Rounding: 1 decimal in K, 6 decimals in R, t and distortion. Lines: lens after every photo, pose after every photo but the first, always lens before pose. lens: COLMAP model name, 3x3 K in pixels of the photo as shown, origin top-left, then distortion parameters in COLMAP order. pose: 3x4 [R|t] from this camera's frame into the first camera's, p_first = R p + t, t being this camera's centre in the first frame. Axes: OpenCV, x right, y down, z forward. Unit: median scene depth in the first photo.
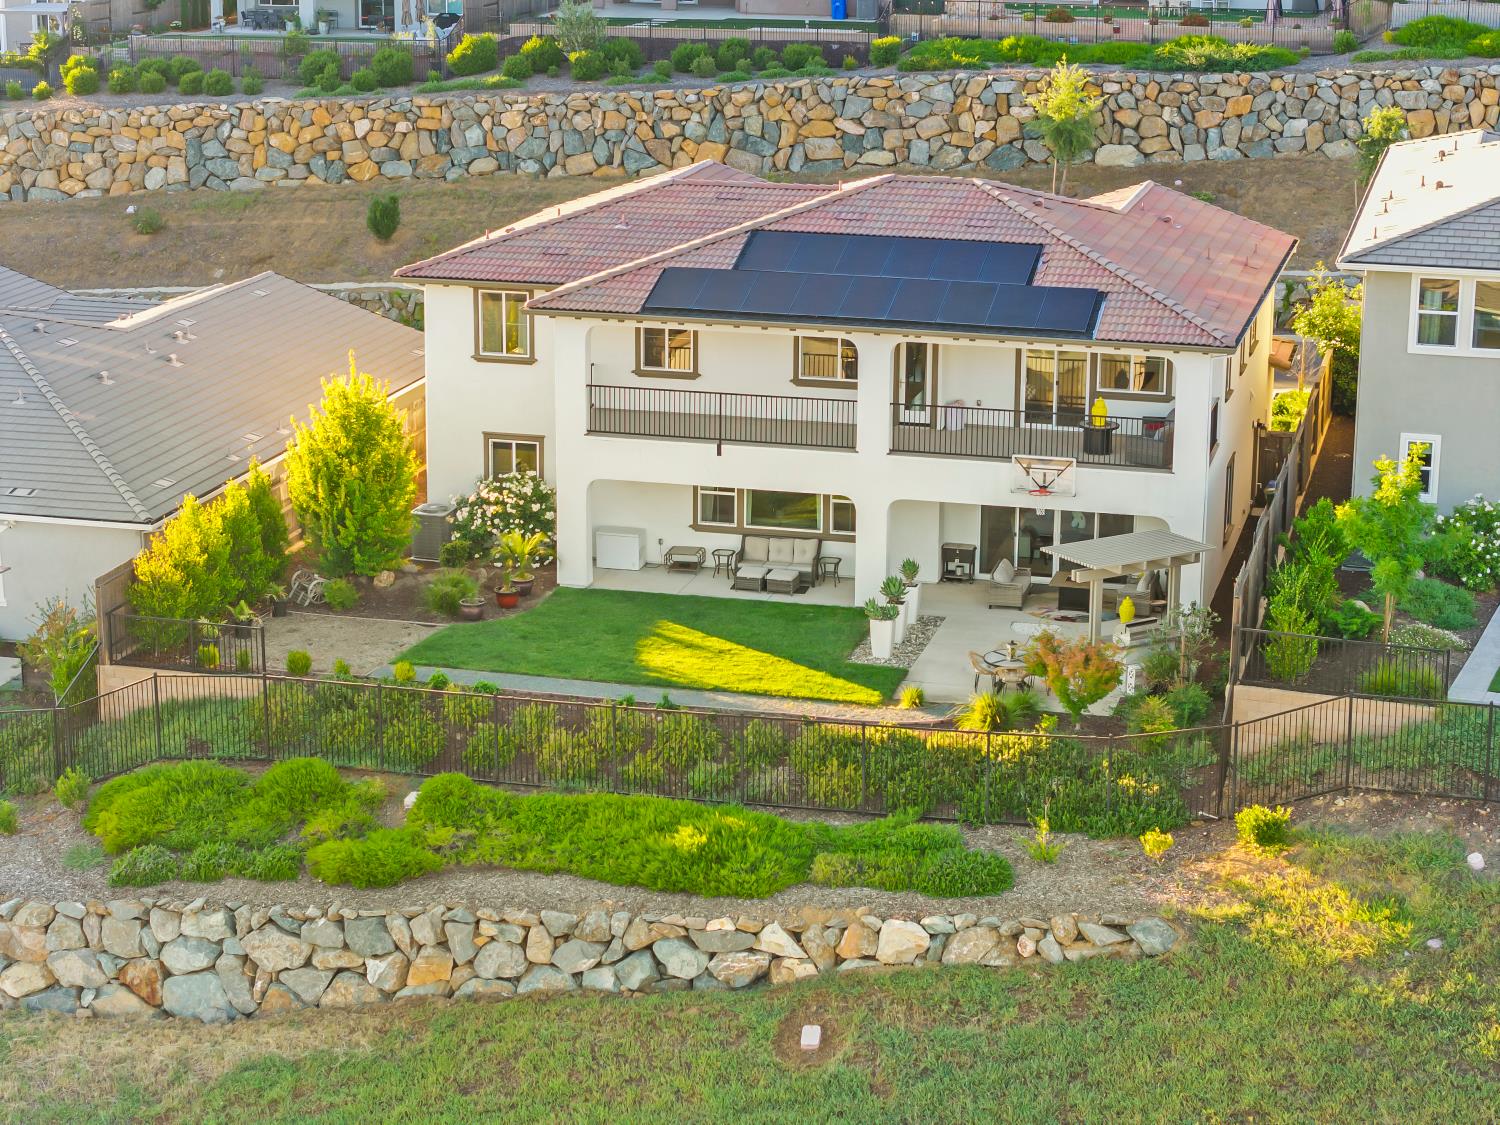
lens RADIAL K [[3055.4, 0, 750.0], [0, 3055.4, 562.5], [0, 0, 1]] dist [-0.188947, 0.591162]
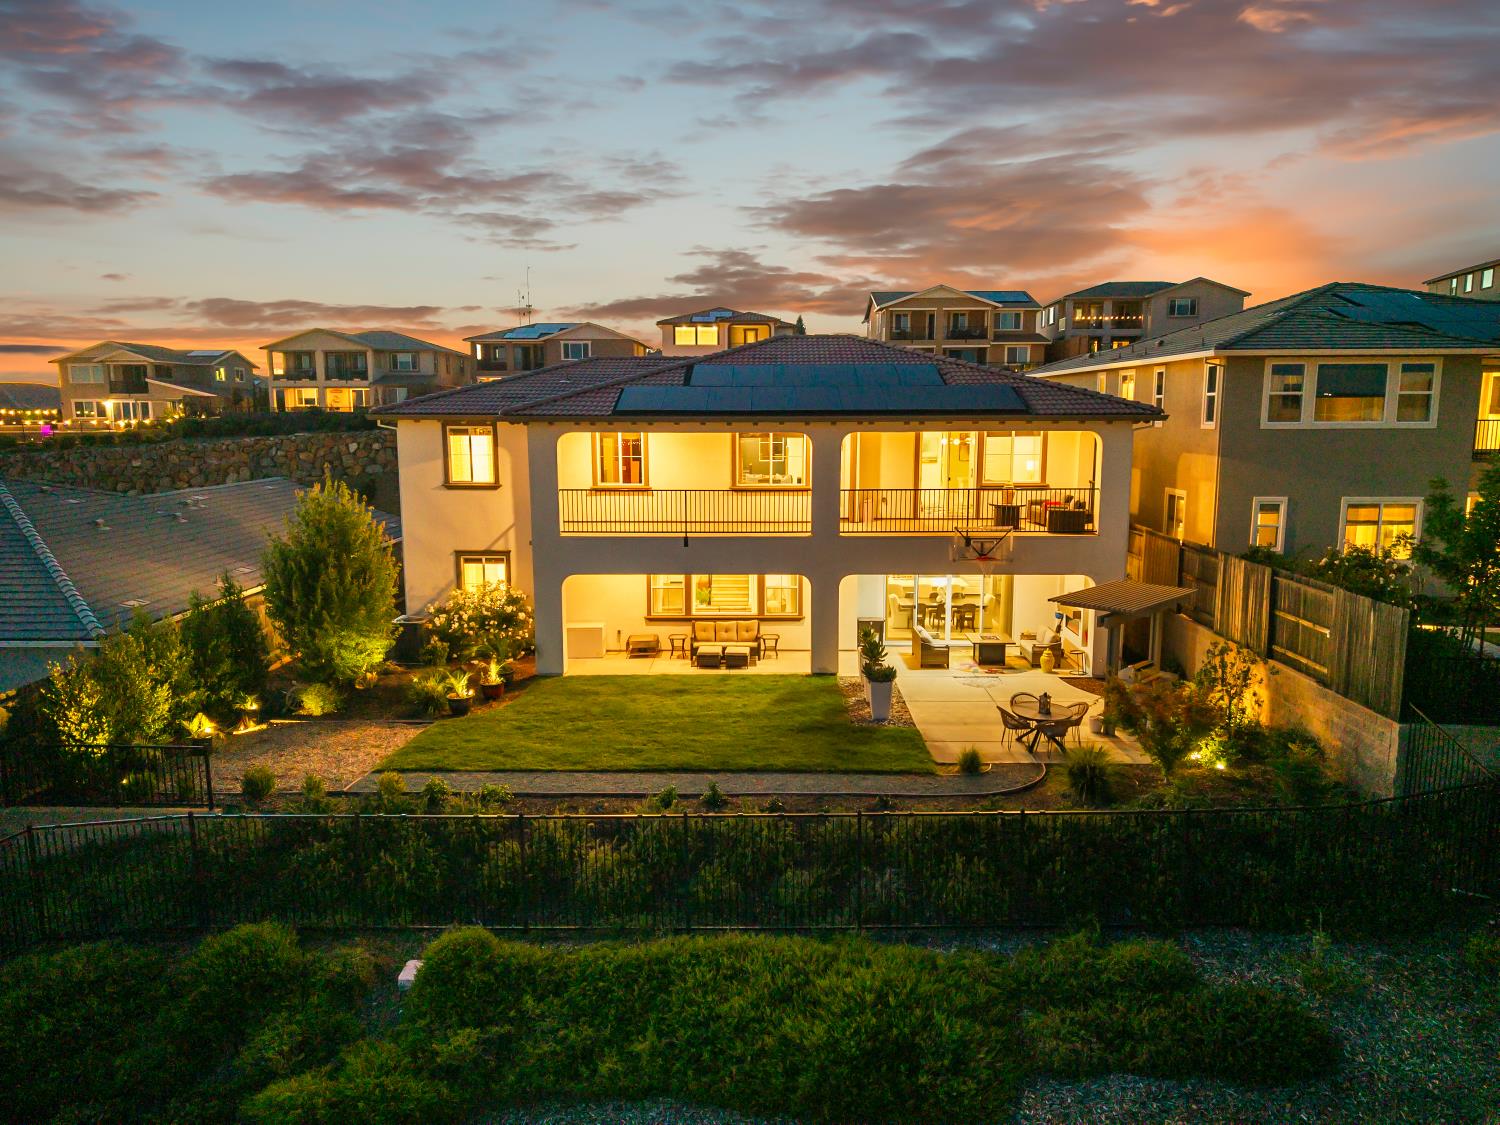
lens RADIAL K [[1007.7, 0, 750.0], [0, 1007.7, 562.5], [0, 0, 1]] dist [0.011852, -0.002422]
pose [[0.970805, -0.043977, 0.235803, -0.075803], [0.069274, 0.992564, -0.100092, 0.009321], [-0.229648, 0.113505, 0.966633, 0.660364]]
